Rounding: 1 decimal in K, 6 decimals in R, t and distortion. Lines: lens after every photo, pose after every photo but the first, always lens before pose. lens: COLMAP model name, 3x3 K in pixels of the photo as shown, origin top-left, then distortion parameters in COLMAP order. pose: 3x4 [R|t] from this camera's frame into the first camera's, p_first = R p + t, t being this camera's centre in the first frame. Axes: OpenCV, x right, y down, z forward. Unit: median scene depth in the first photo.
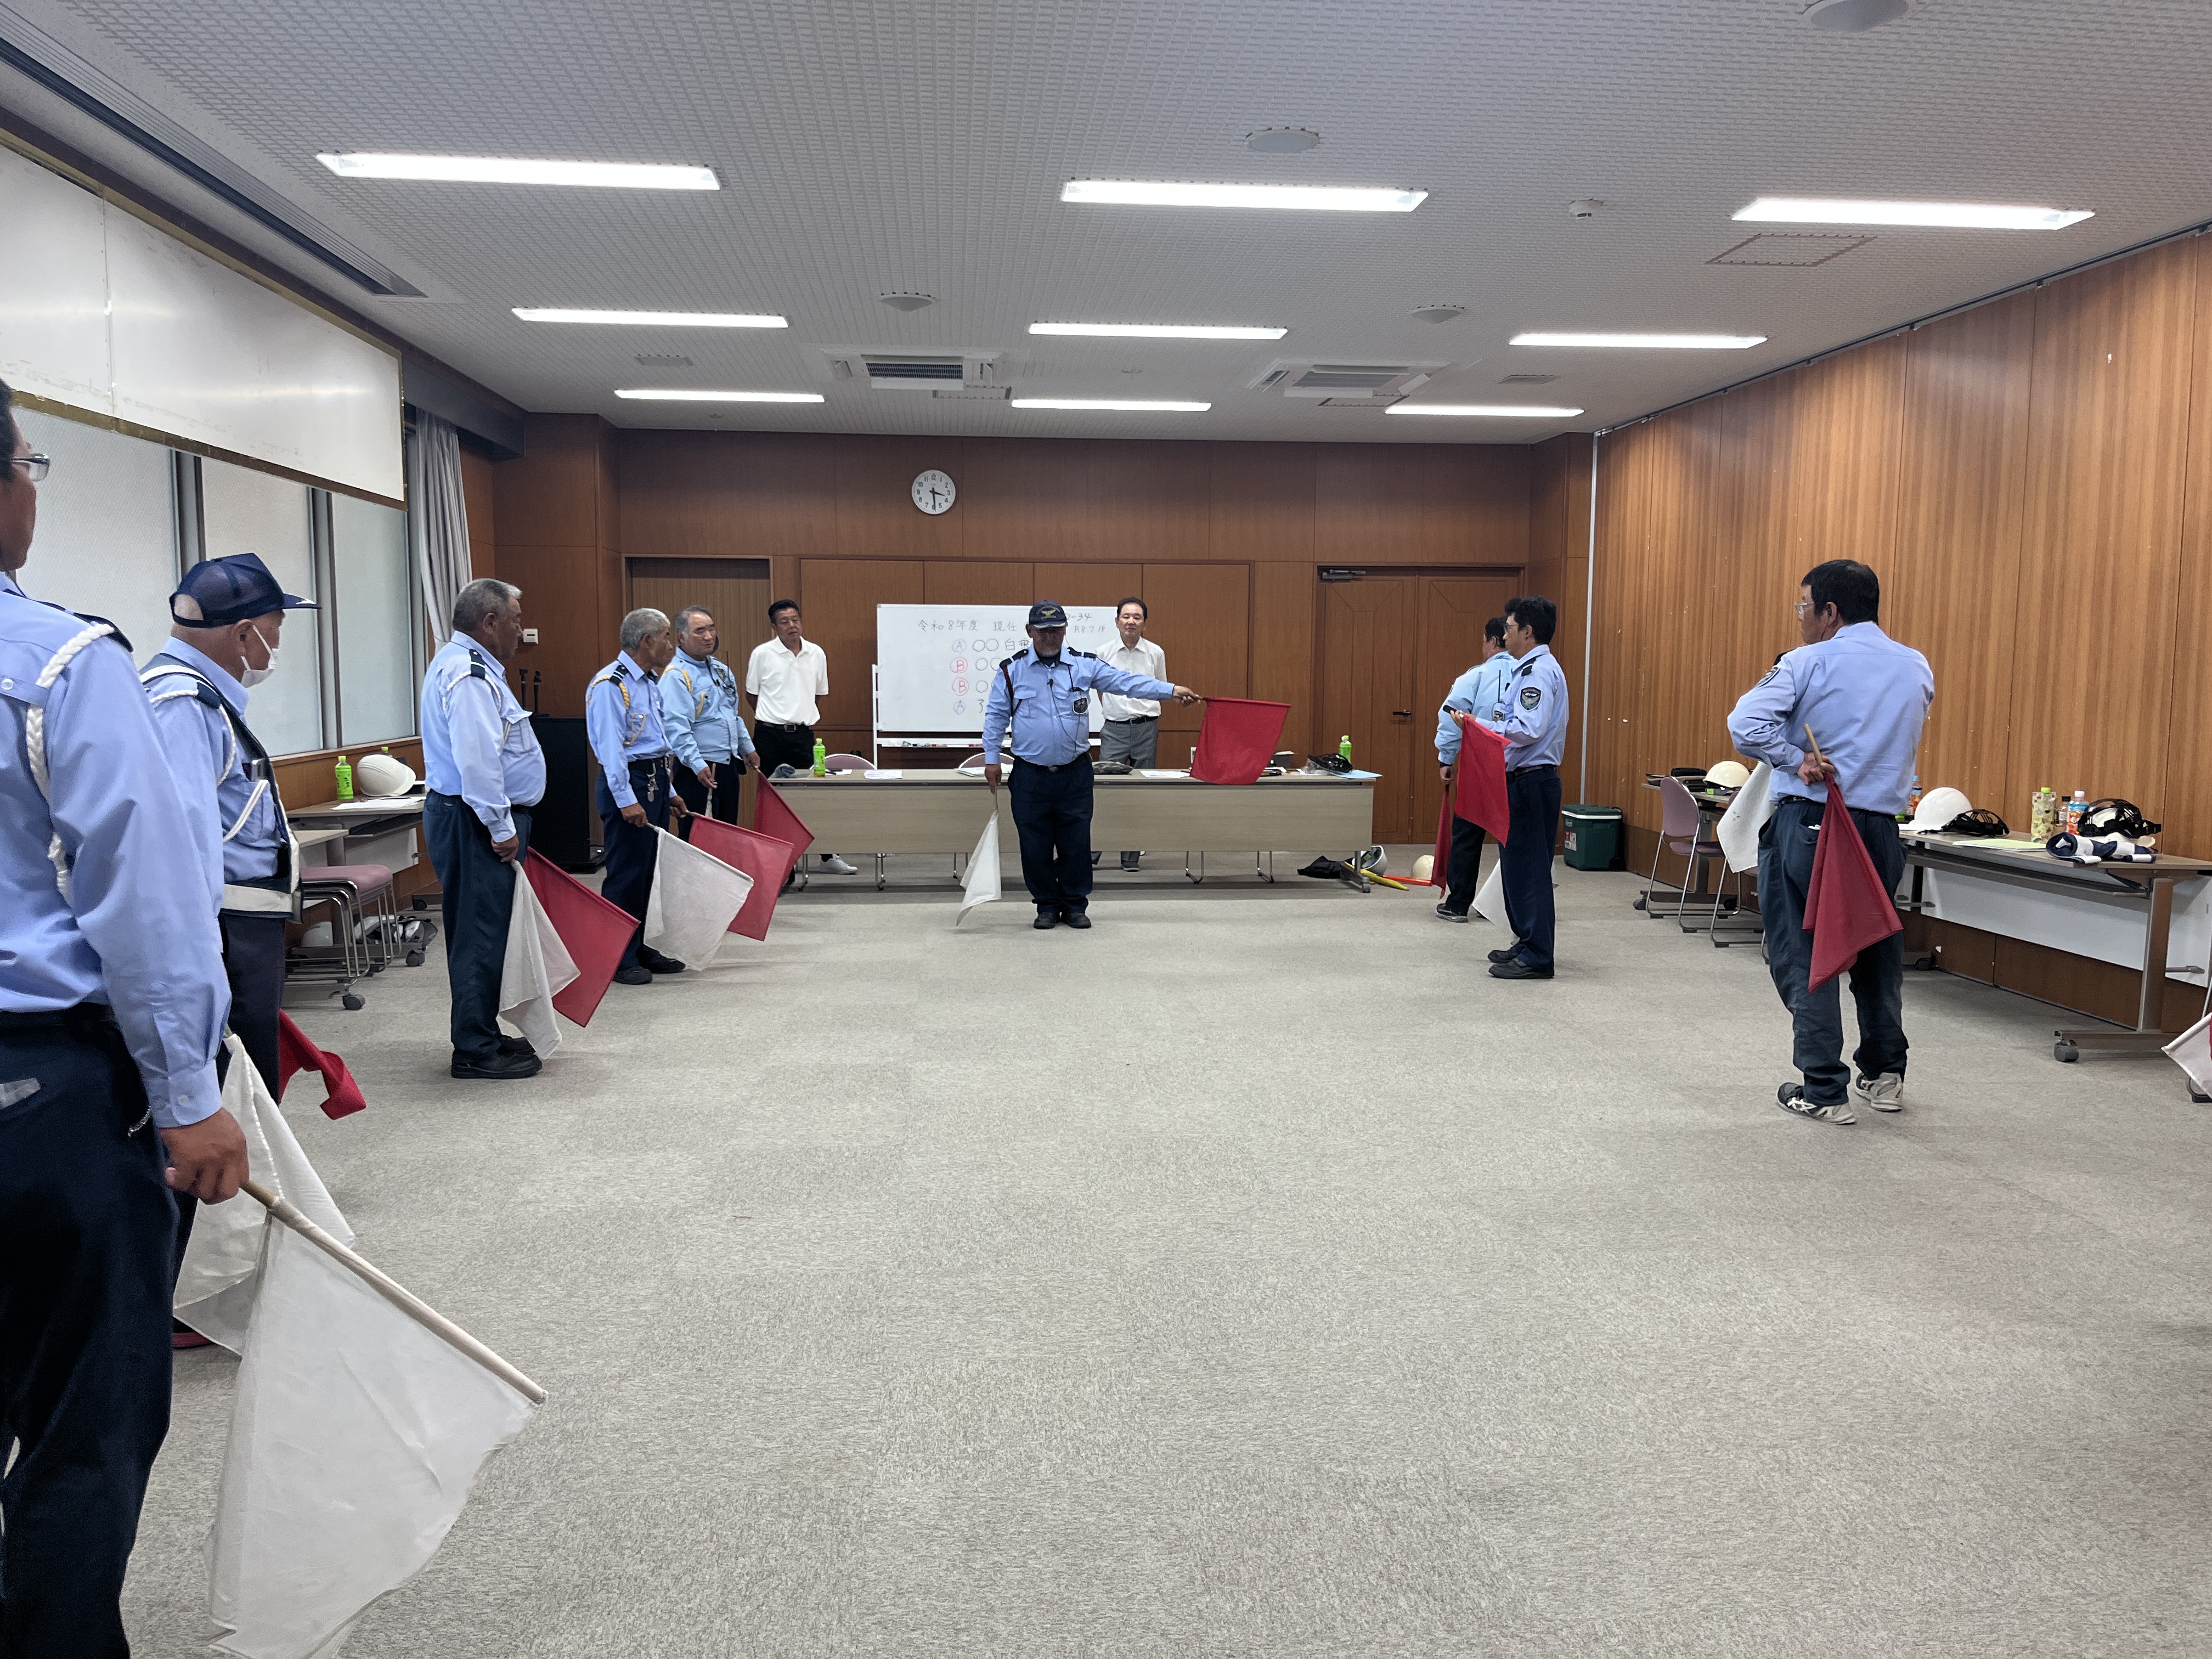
lens RADIAL K [[1681.8, 0, 1105.4], [0, 1681.8, 829.9], [0, 0, 1]] dist [0.075984, 0.000640]
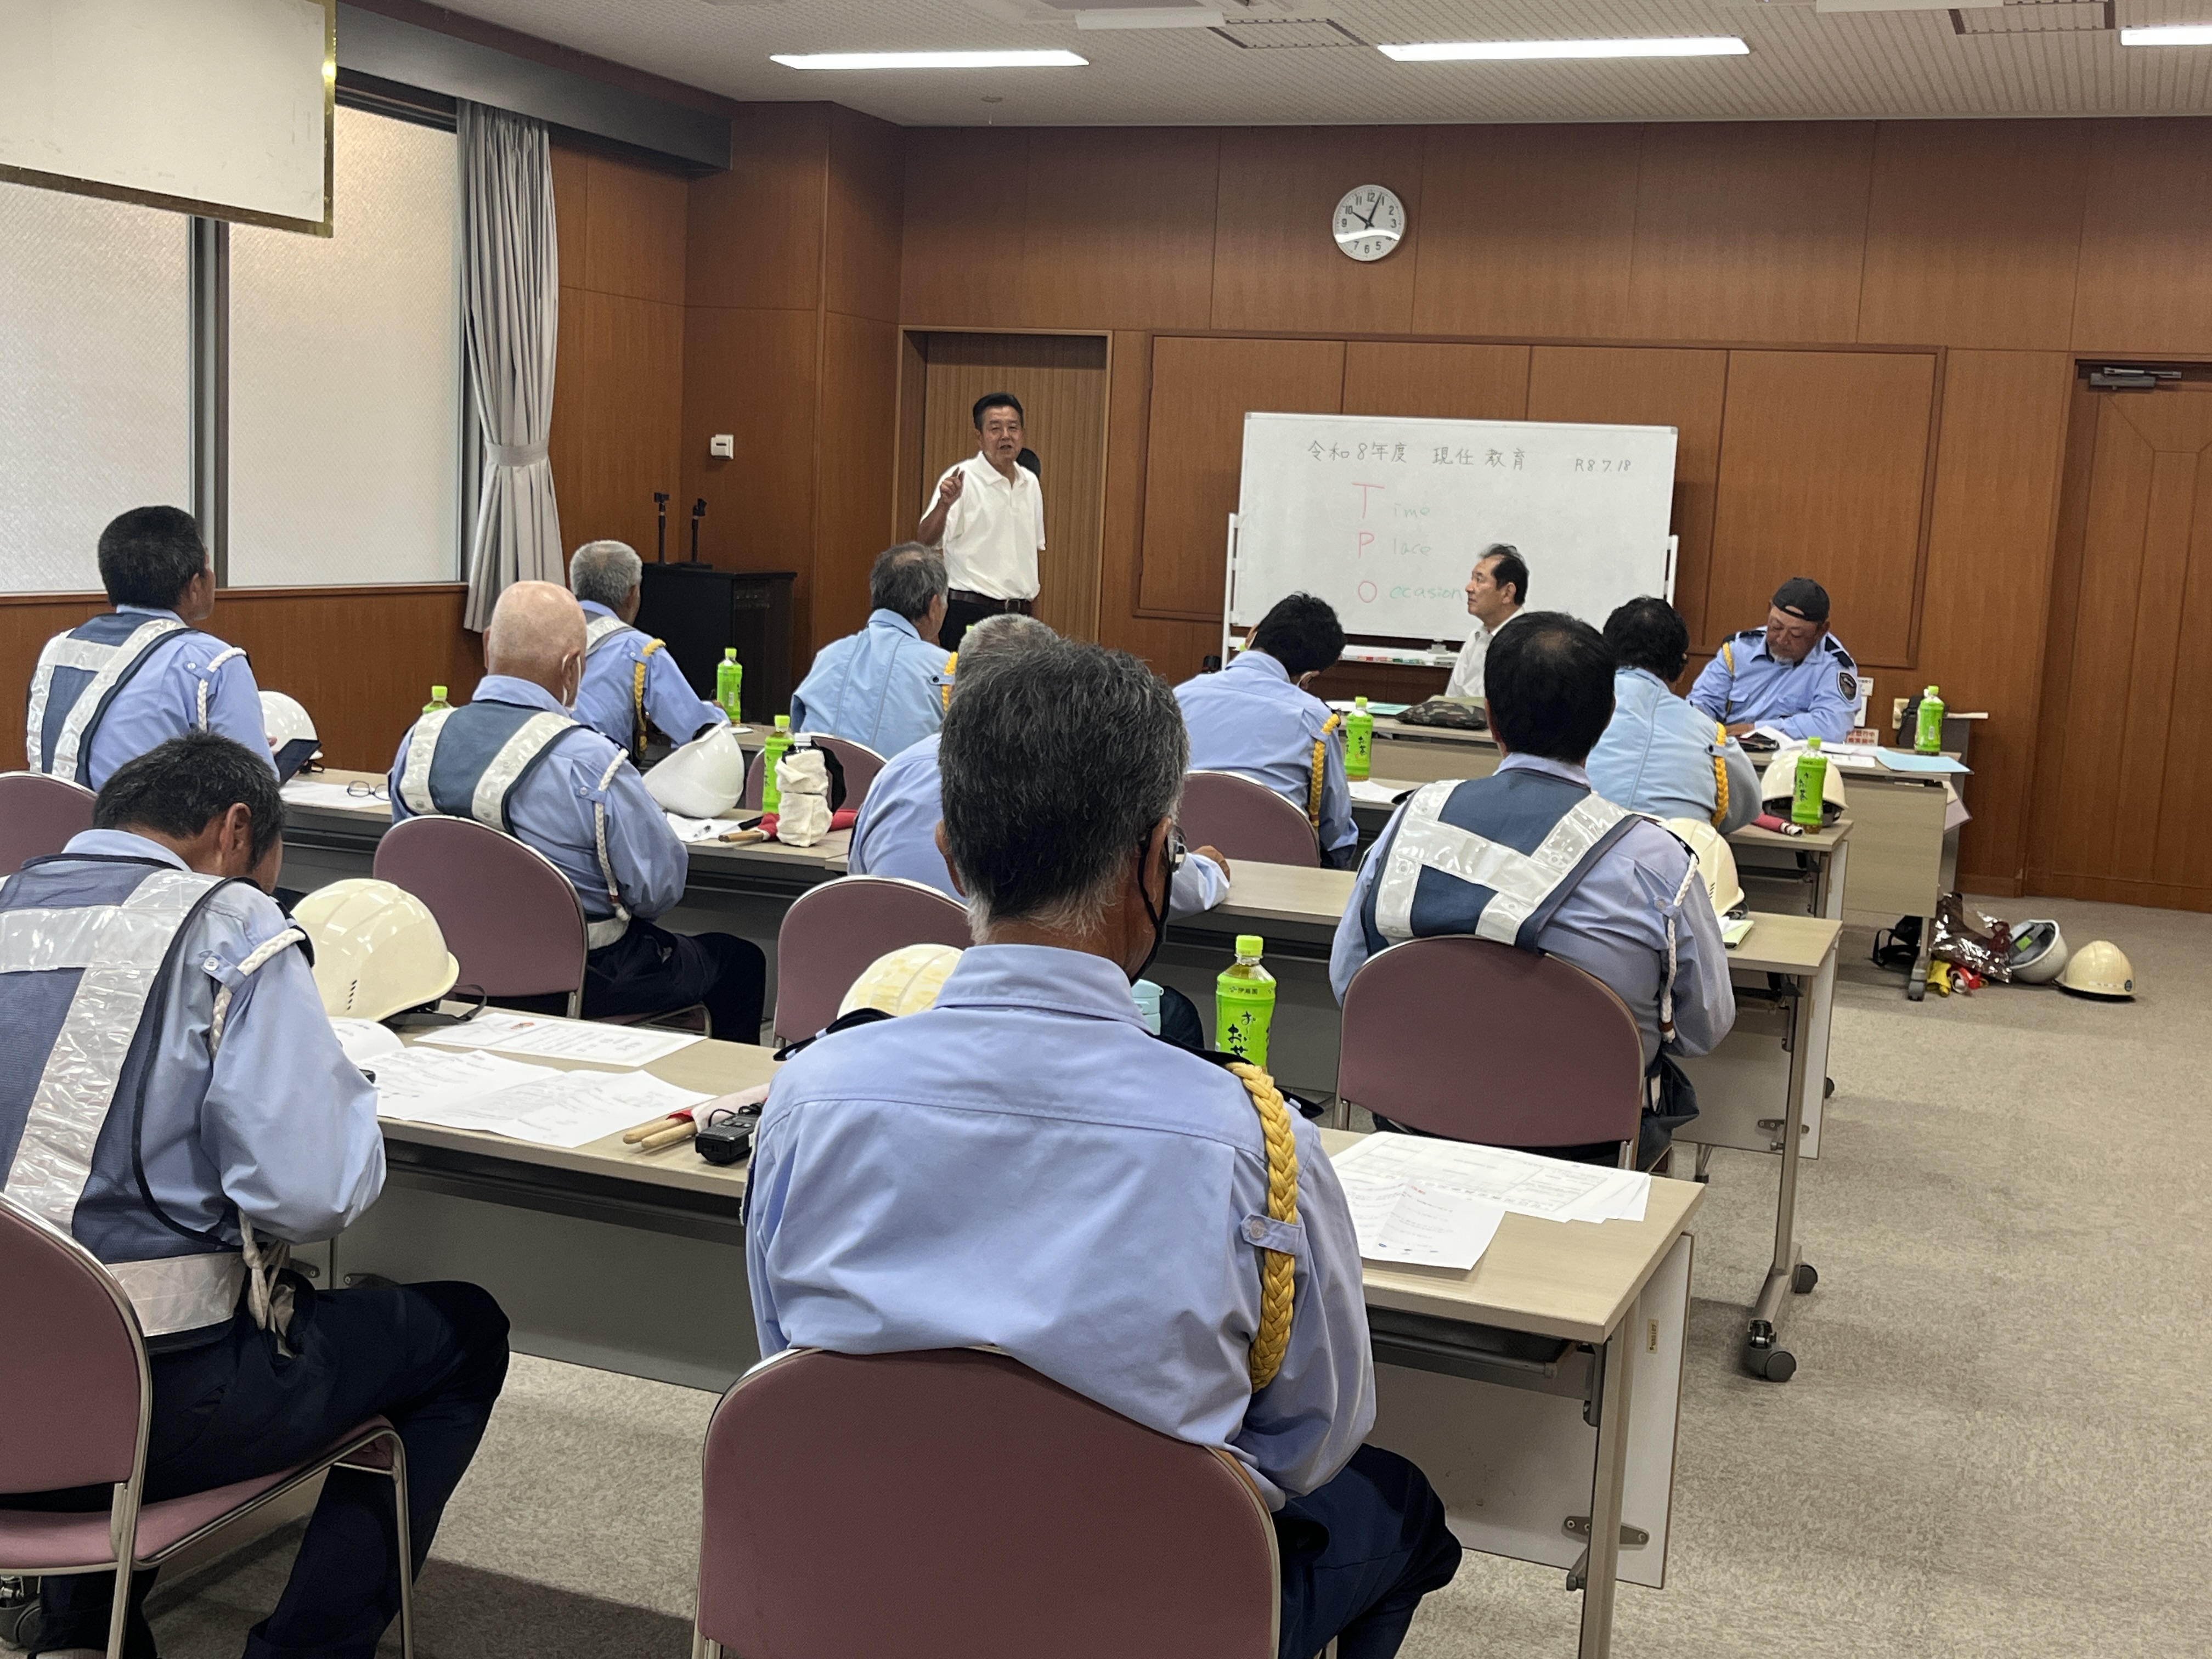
lens RADIAL K [[2455.7, 0, 1106.9], [0, 2455.7, 829.0], [0, 0, 1]] dist [0.032525, 0.000000]
pose [[0.881451, 0.102702, -0.460974, 0.231439], [-0.096132, 0.994651, 0.037784, -0.015551], [0.462389, 0.011010, 0.886609, 0.208609]]
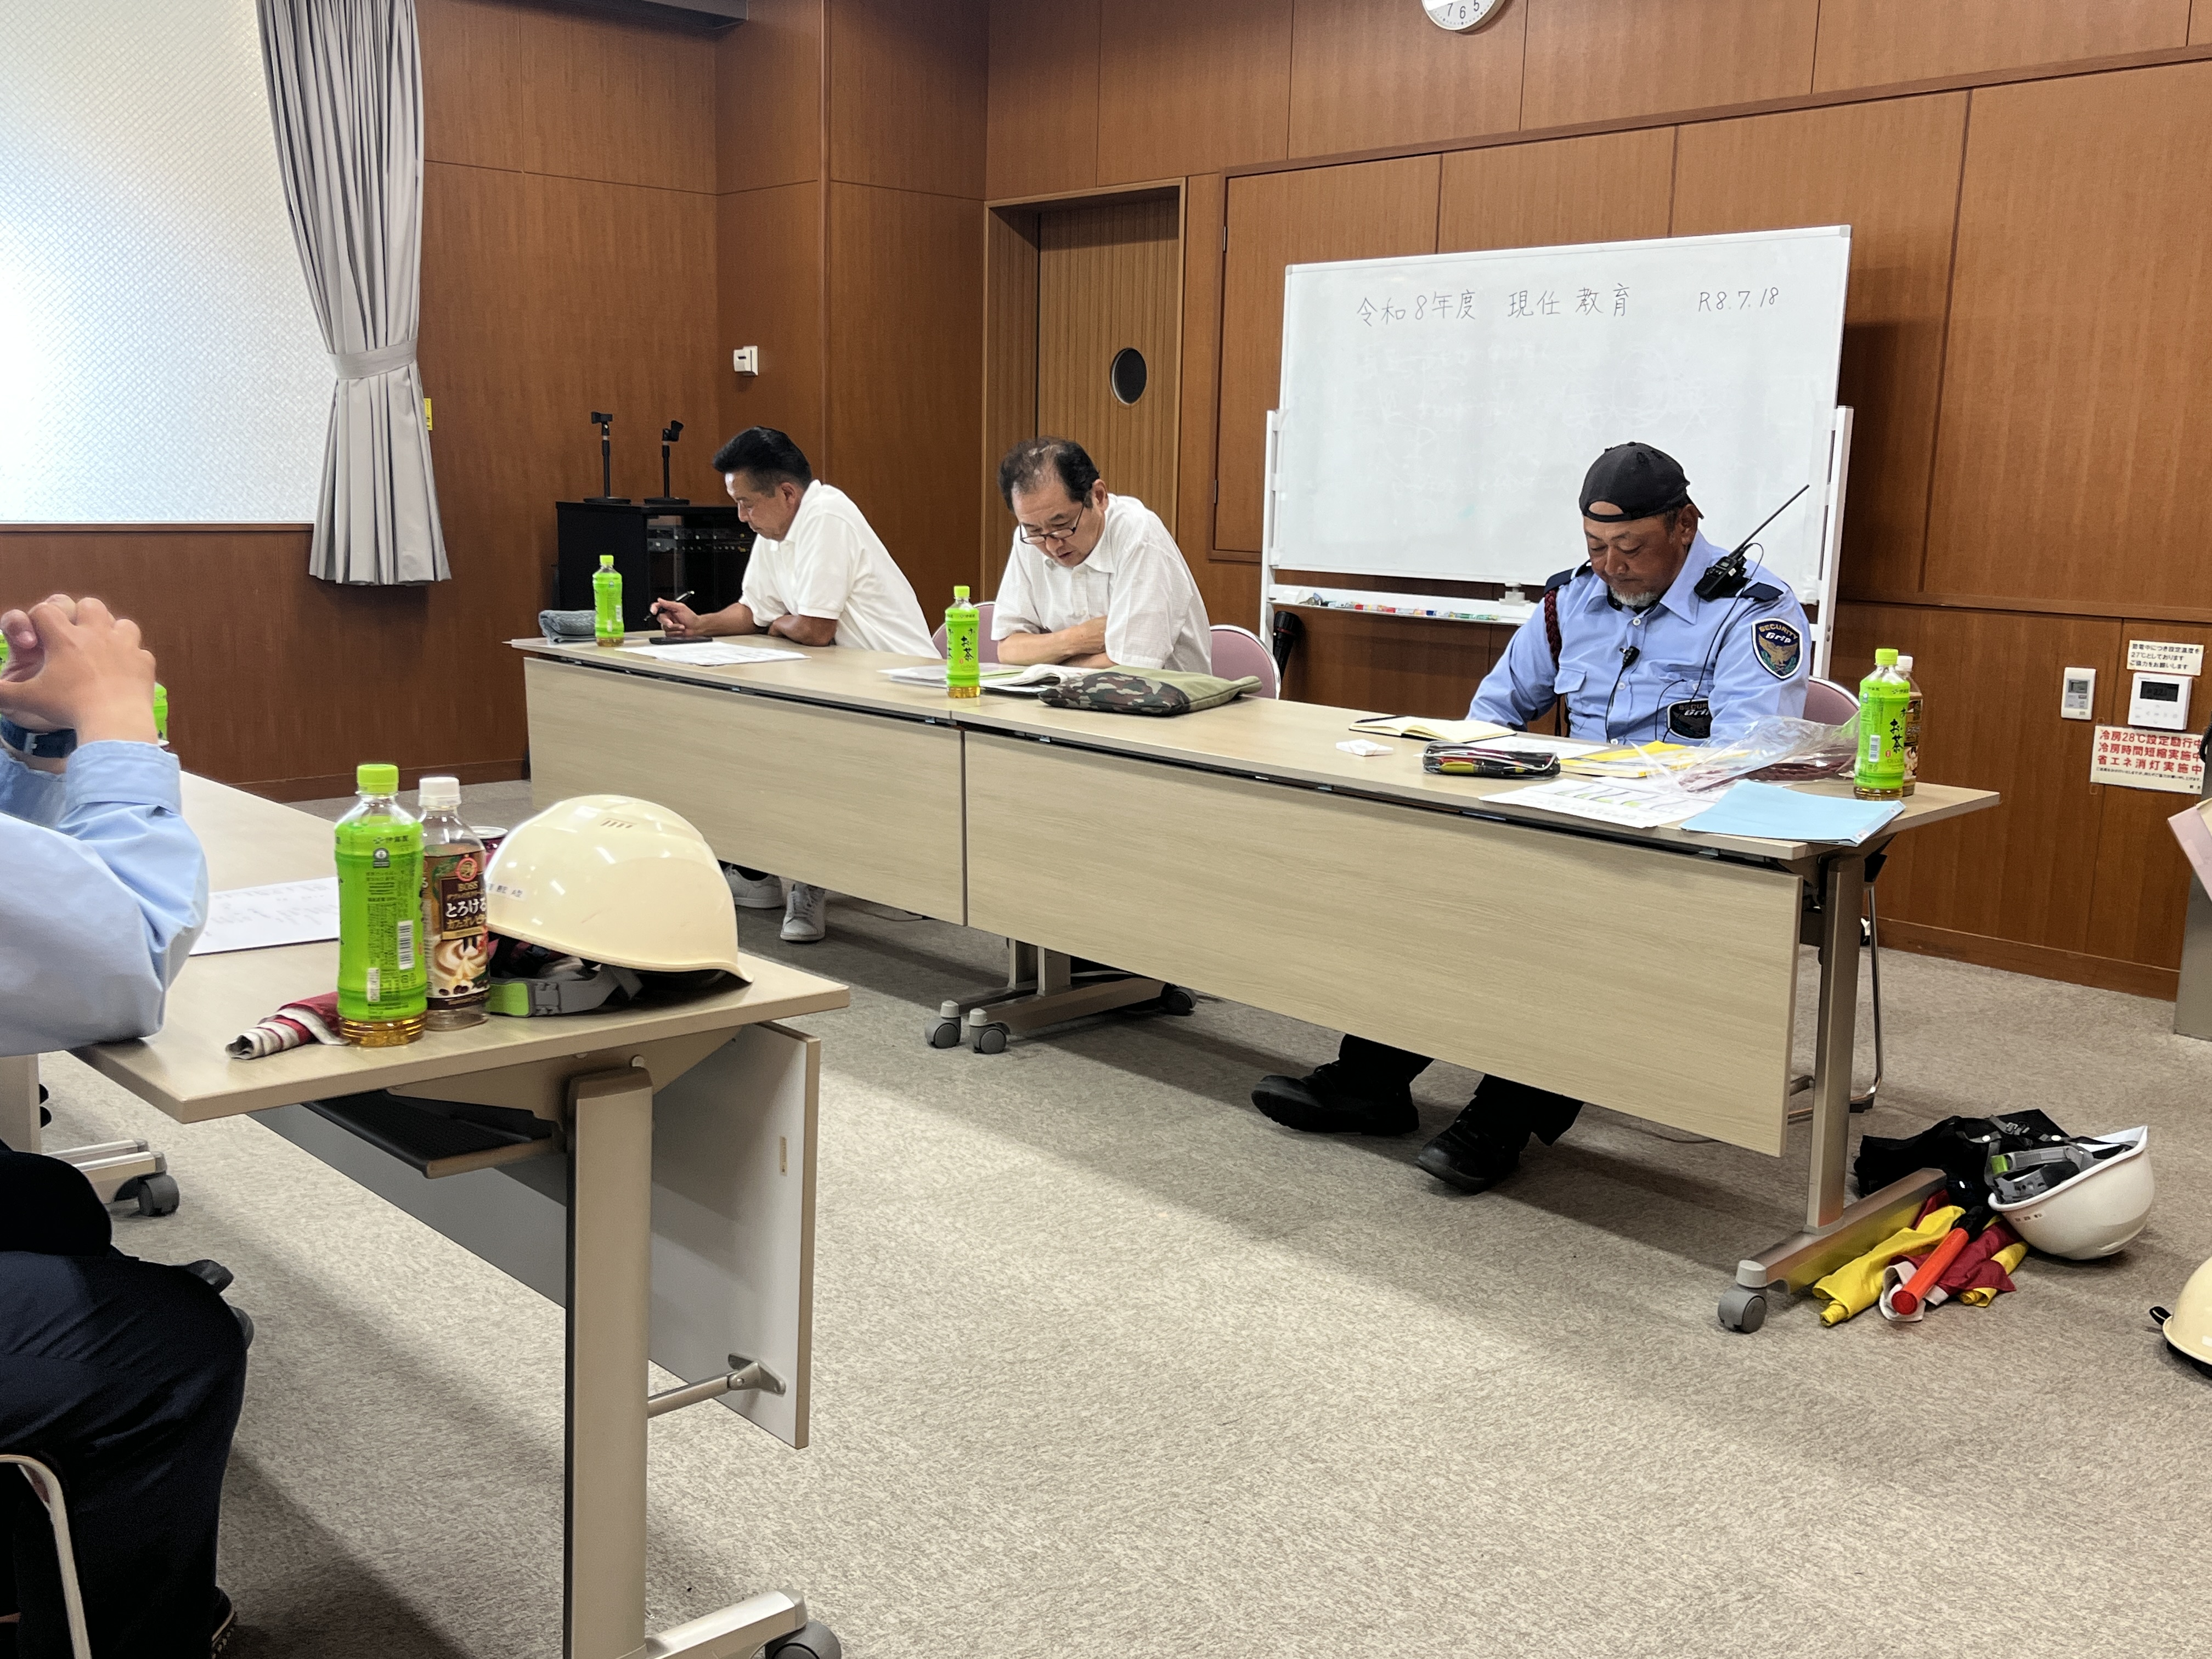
lens RADIAL K [[2090.3, 0, 1109.6], [0, 2090.3, 845.3], [0, 0, 1]] dist [0.000478, 0.000000]
pose [[0.598366, 0.150955, -0.786874, 0.265788], [-0.105598, 0.988382, 0.109313, -0.042401], [0.794234, 0.017683, 0.607355, 0.639580]]
